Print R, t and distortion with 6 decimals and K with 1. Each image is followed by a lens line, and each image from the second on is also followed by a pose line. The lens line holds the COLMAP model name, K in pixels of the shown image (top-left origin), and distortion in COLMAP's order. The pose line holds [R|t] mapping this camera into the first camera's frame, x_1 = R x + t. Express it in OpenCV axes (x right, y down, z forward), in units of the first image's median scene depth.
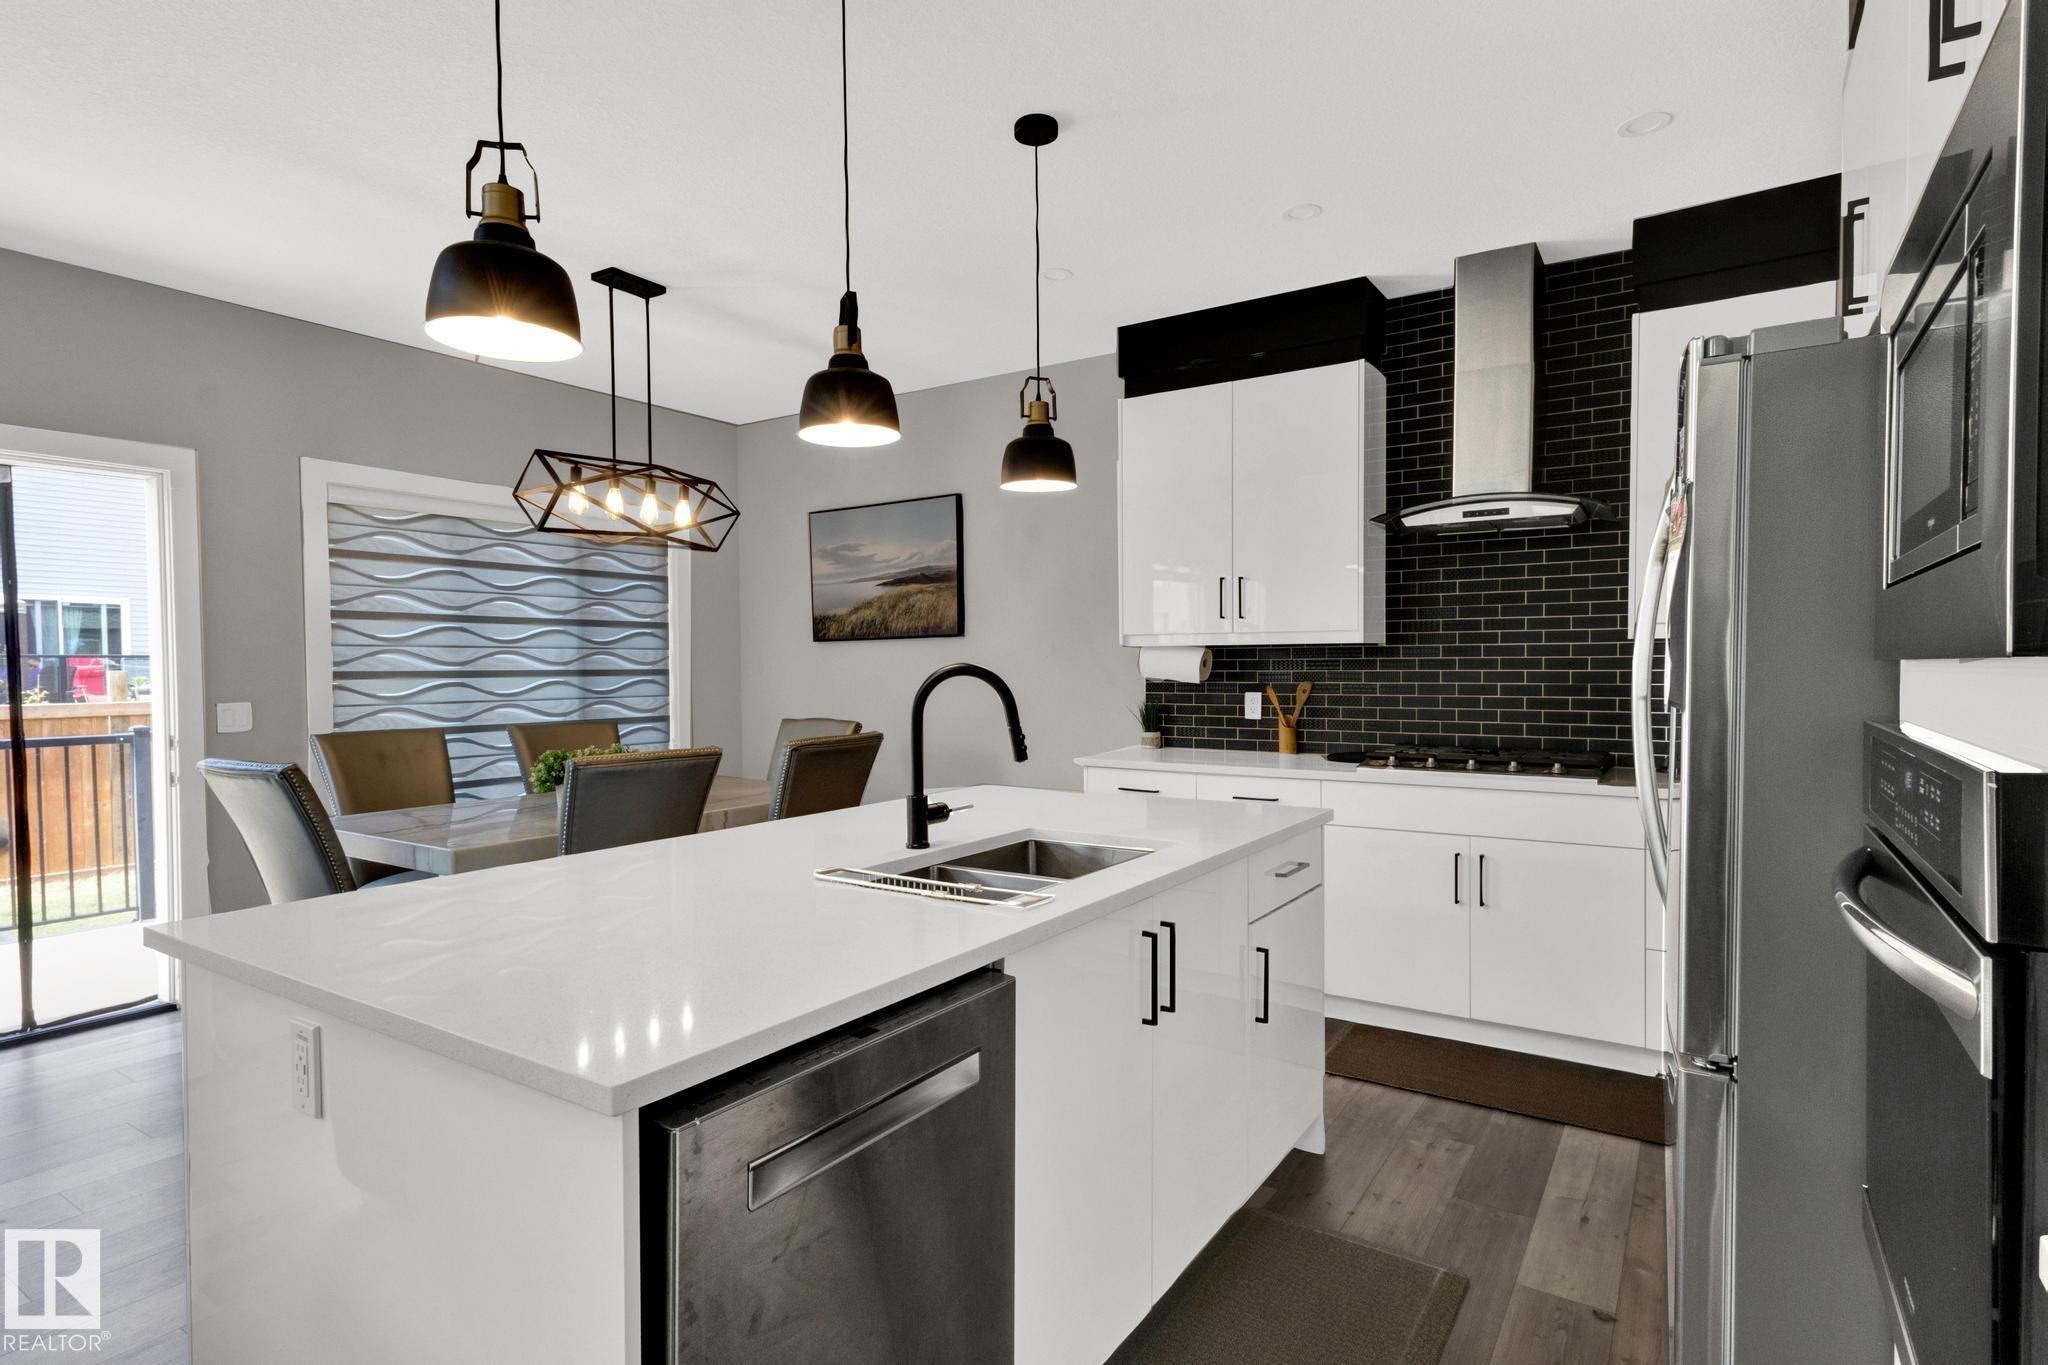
lens RADIAL K [[1042.1, 0, 1016.3], [0, 1042.1, 681.4], [0, 0, 1]] dist [0.015460, -0.000951]
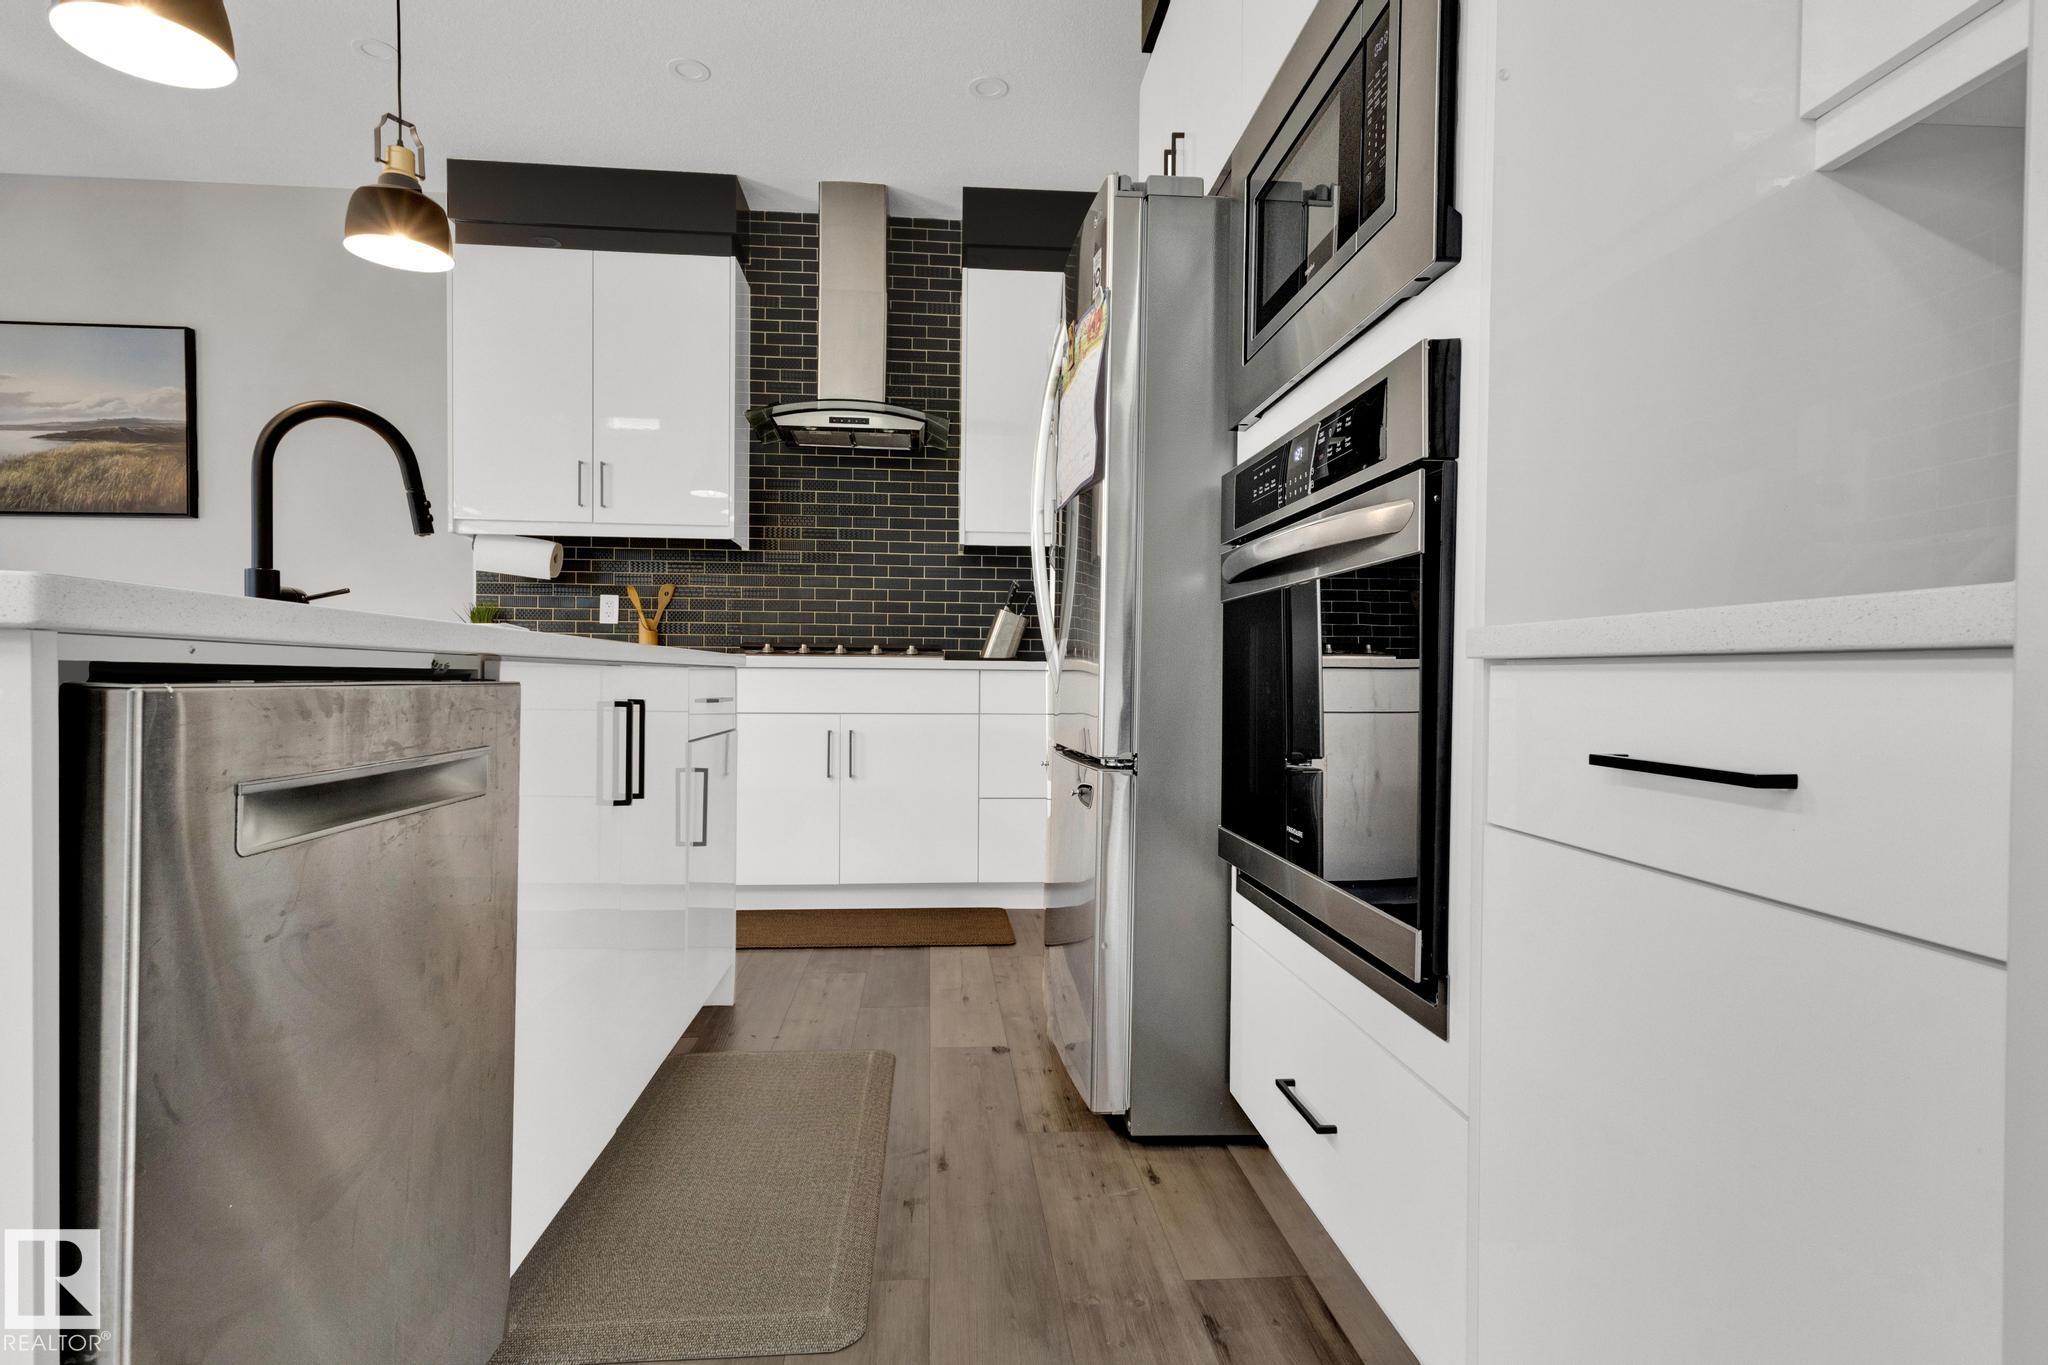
lens RADIAL K [[1042.1, 0, 1017.6], [0, 1042.1, 681.1], [0, 0, 1]] dist [0.015460, -0.000951]
pose [[0.784617, 0.006629, 0.619945, -0.075597], [-0.002619, 0.999969, -0.007378, 0.107337], [-0.619975, 0.004166, 0.784611, 0.043426]]
